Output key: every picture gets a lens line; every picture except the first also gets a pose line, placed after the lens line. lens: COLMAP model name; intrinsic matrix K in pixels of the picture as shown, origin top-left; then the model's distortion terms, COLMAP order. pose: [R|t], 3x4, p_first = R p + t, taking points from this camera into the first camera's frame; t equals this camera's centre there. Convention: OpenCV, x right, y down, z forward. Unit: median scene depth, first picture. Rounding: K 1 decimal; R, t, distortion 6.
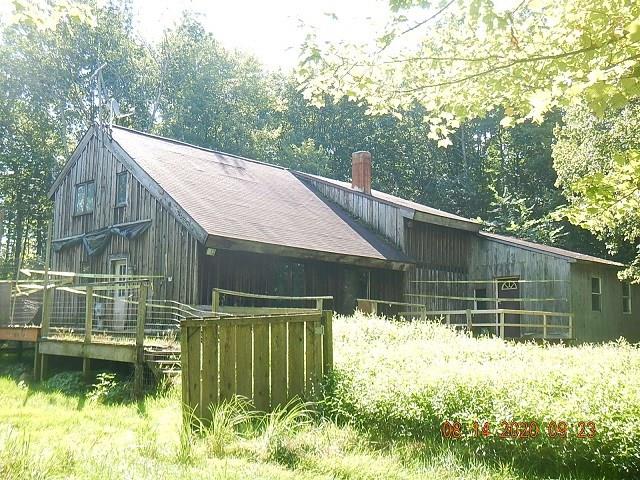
lens RADIAL K [[708.5, 0, 319.6], [0, 708.5, 237.0], [0, 0, 1]] dist [-0.096370, 0.000000]
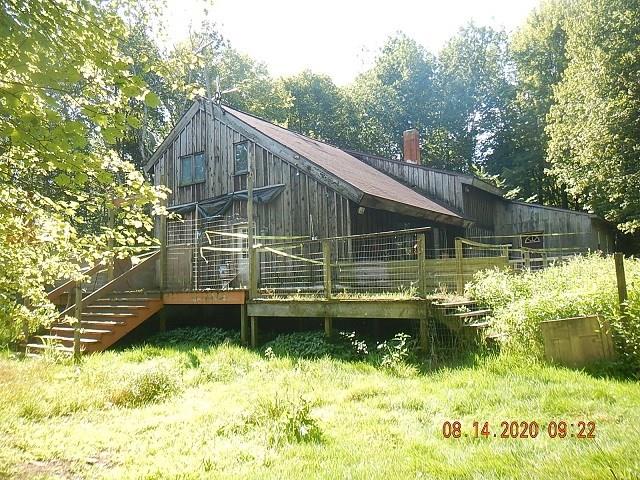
lens RADIAL K [[514.1, 0, 318.4], [0, 514.1, 239.7], [0, 0, 1]] dist [-0.056896, 0.031100]
pose [[0.987869, -0.033581, 0.151618, -0.292347], [0.027072, 0.998630, 0.044790, 0.024504], [-0.152914, -0.040142, 0.987424, 0.212930]]
